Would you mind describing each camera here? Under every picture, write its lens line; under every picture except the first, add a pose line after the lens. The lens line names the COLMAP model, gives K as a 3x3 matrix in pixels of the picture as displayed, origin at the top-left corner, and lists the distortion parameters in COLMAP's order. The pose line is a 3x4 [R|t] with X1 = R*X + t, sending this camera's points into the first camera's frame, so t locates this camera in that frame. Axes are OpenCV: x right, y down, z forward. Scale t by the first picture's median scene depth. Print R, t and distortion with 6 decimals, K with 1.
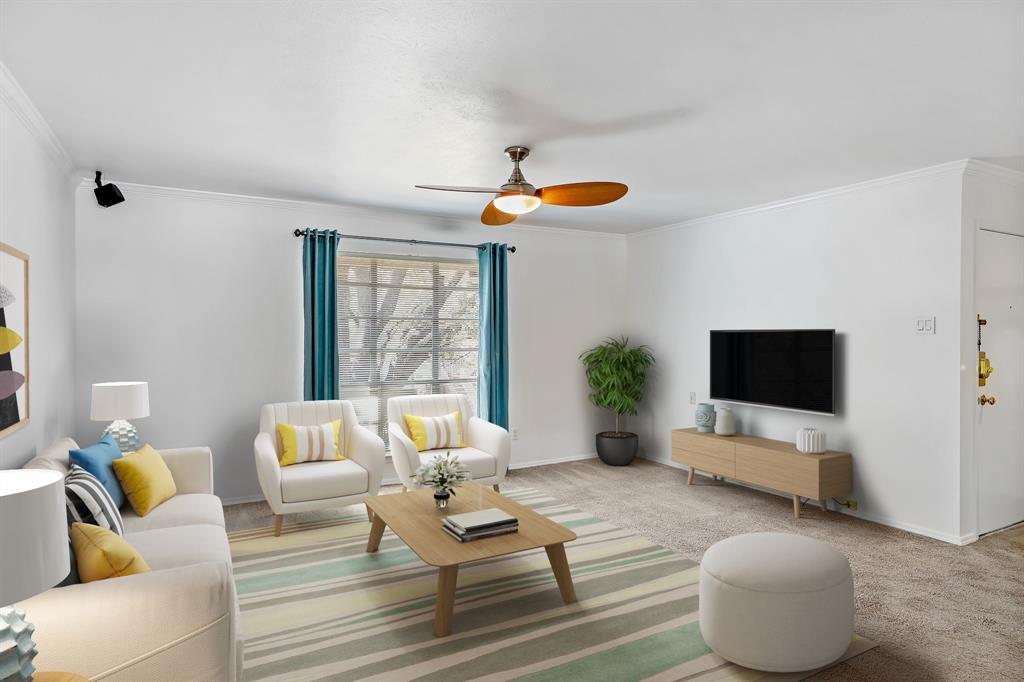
lens RADIAL K [[584.6, 0, 511.6], [0, 584.6, 325.1], [0, 0, 1]] dist [0.148013, 0.000250]
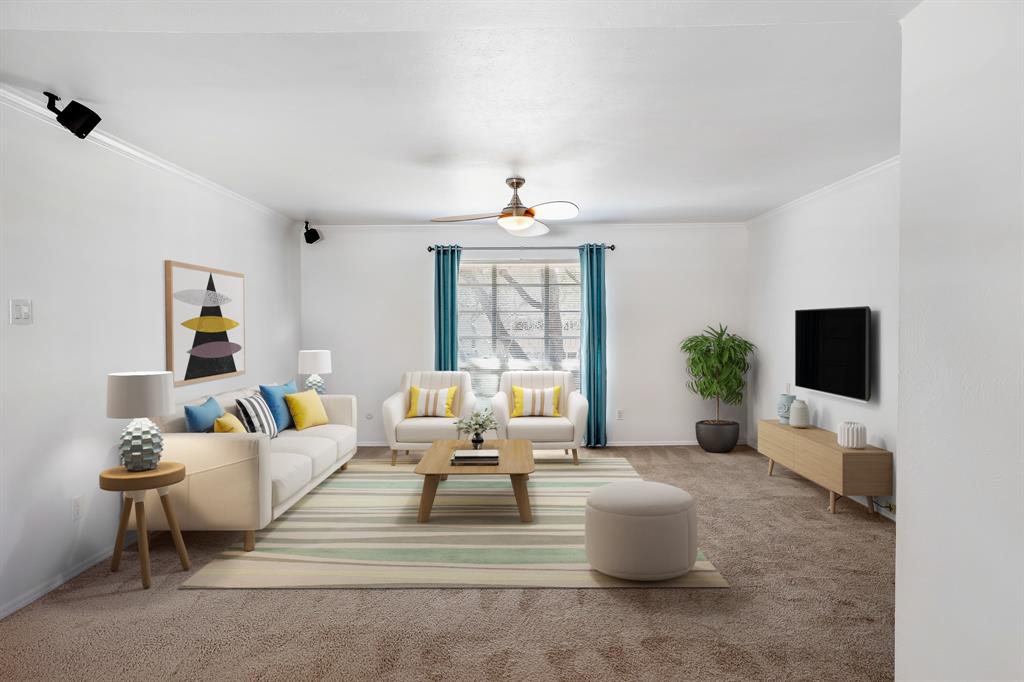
lens RADIAL K [[597.8, 0, 513.7], [0, 597.8, 327.9], [0, 0, 1]] dist [0.386440, 0.000105]
pose [[0.875151, 0.003197, -0.483839, 0.491322], [0.006025, 0.999829, 0.017505, 0.003969], [0.483812, -0.018234, 0.874982, -0.138129]]
